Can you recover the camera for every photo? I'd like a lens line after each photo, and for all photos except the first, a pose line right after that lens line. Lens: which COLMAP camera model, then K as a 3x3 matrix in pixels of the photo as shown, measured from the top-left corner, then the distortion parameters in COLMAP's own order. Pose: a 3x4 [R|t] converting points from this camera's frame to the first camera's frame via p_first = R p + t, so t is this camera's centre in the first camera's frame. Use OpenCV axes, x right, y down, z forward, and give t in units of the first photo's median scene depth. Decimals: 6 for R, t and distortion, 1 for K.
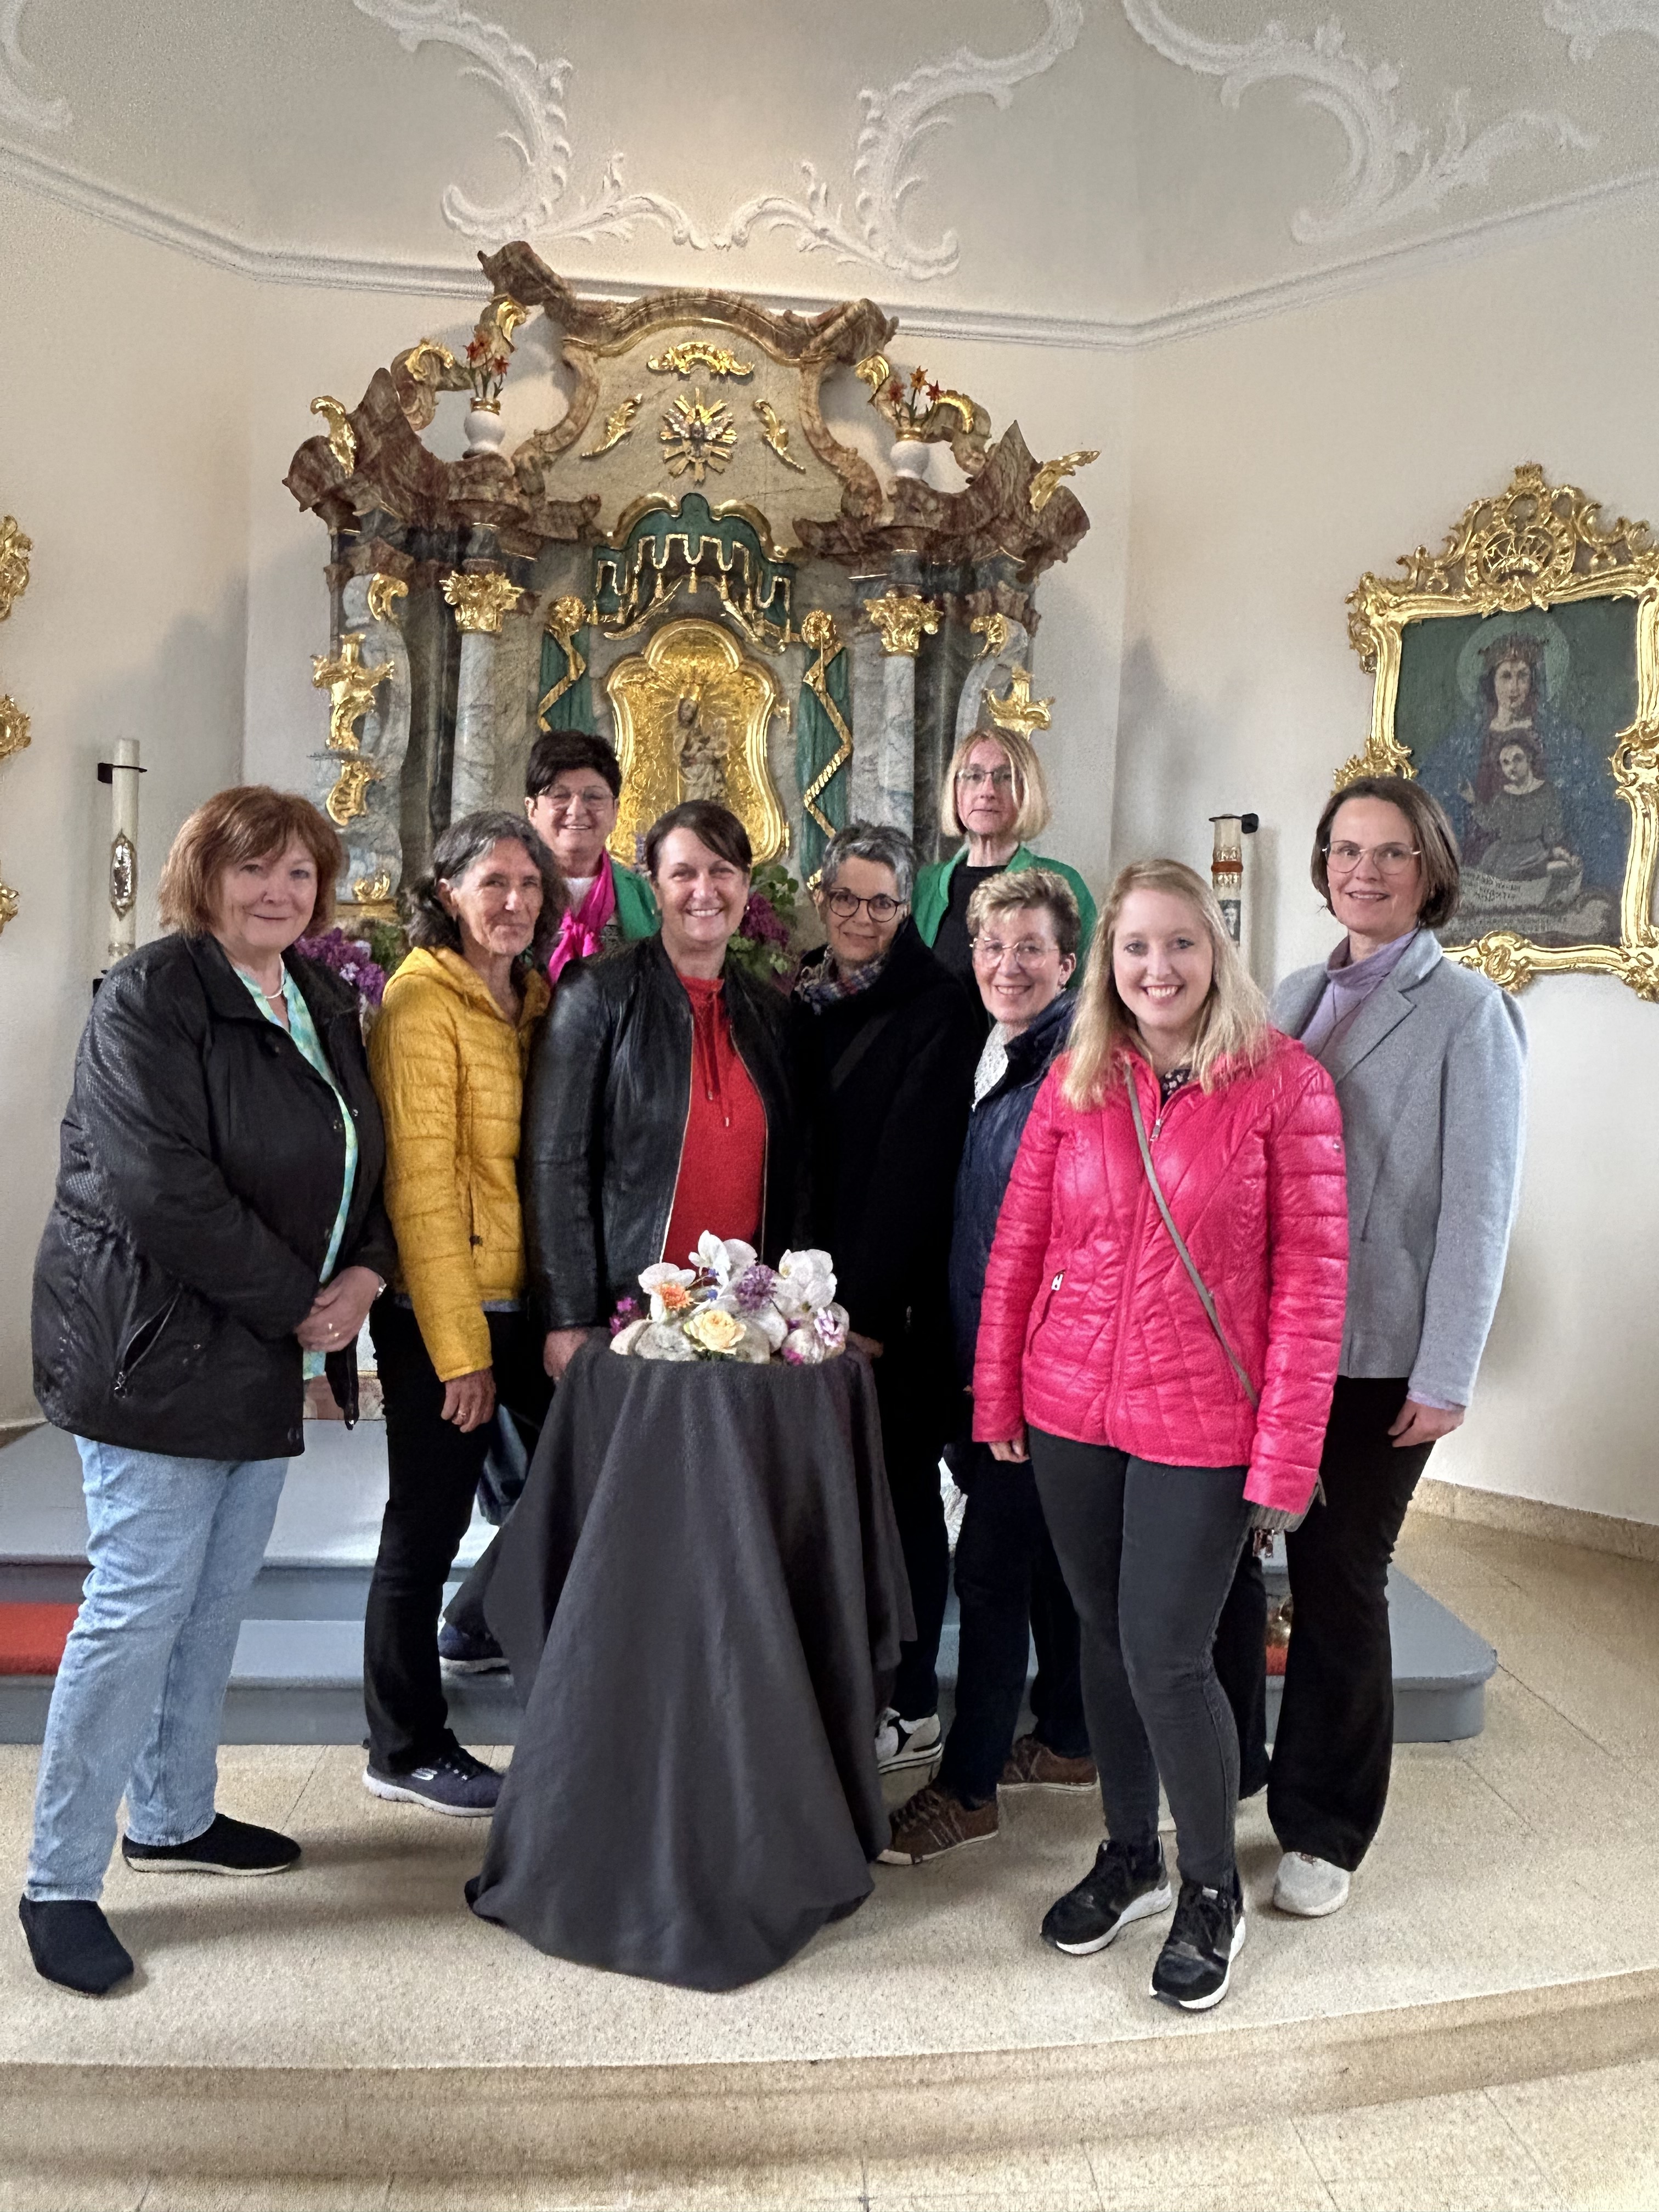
lens RADIAL K [[1549.8, 0, 842.4], [0, 1549.8, 1098.6], [0, 0, 1]] dist [0.012764, -0.031328]
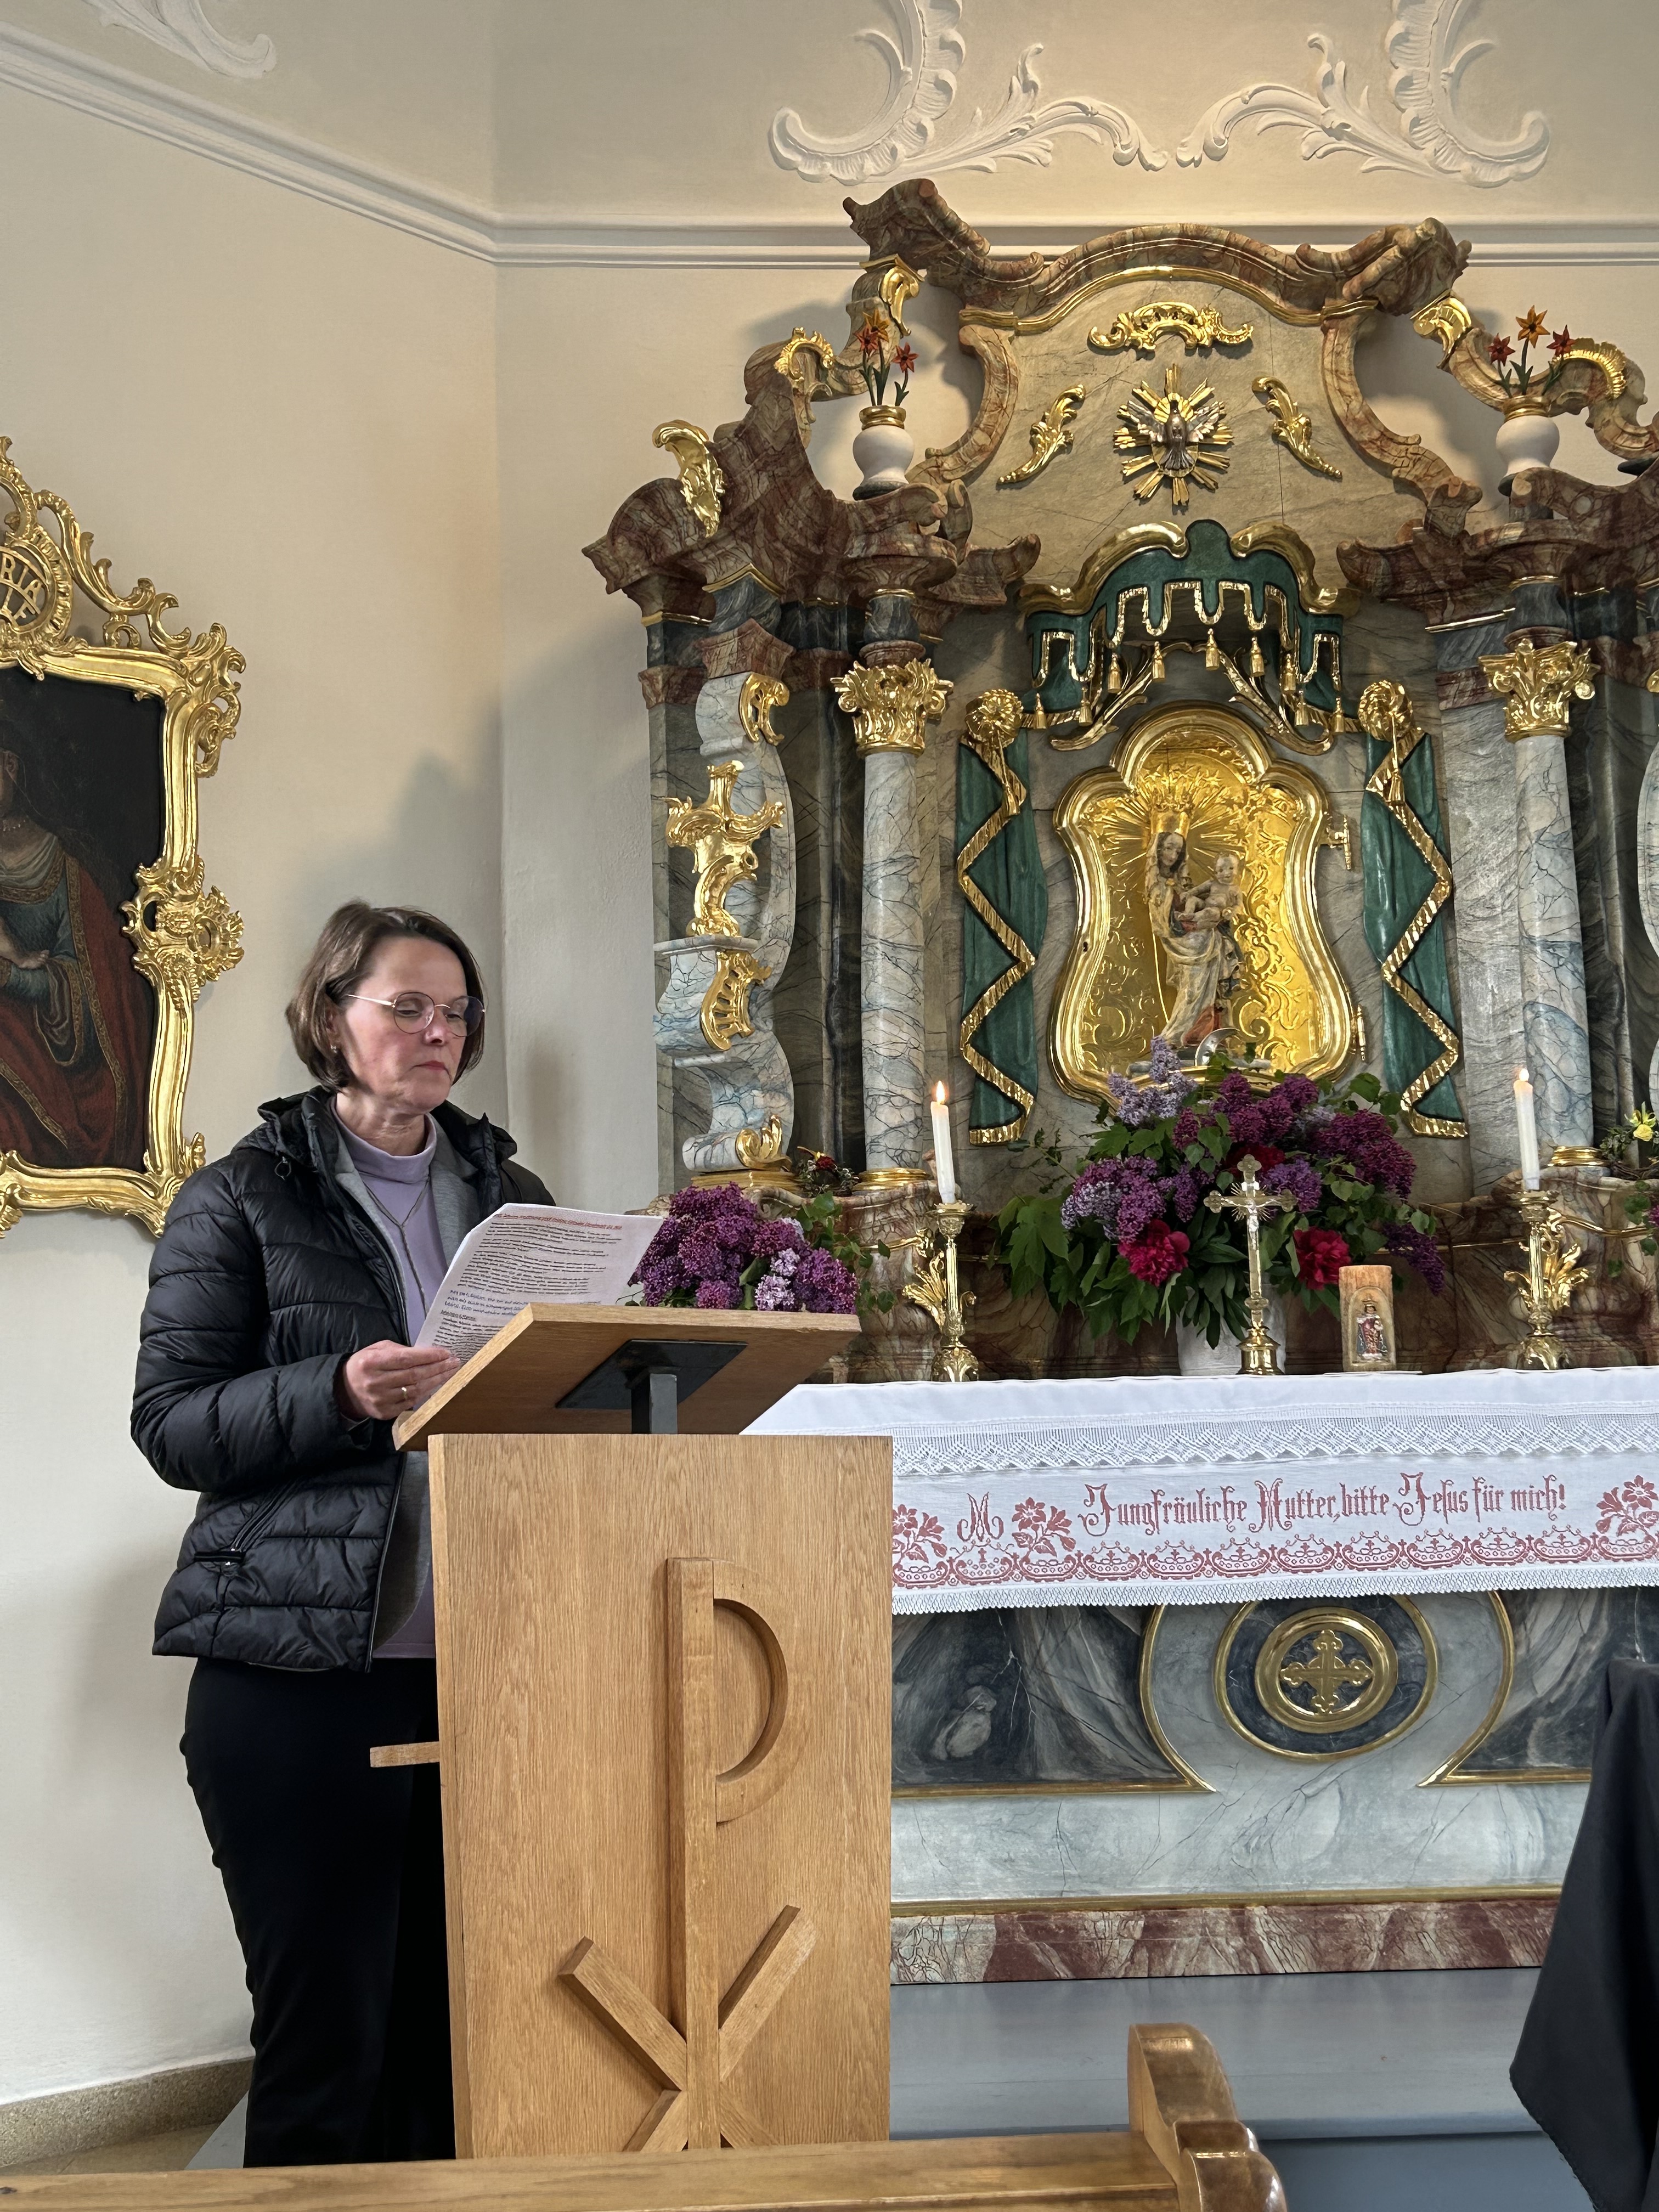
lens RADIAL K [[2841.2, 0, 839.5], [0, 2841.2, 1109.5], [0, 0, 1]] dist [0.221950, -0.746102]
pose [[0.997179, -0.067035, -0.033769, -0.221088], [0.060004, 0.982213, -0.177926, 0.058775], [0.045096, 0.175398, 0.983464, -0.150564]]
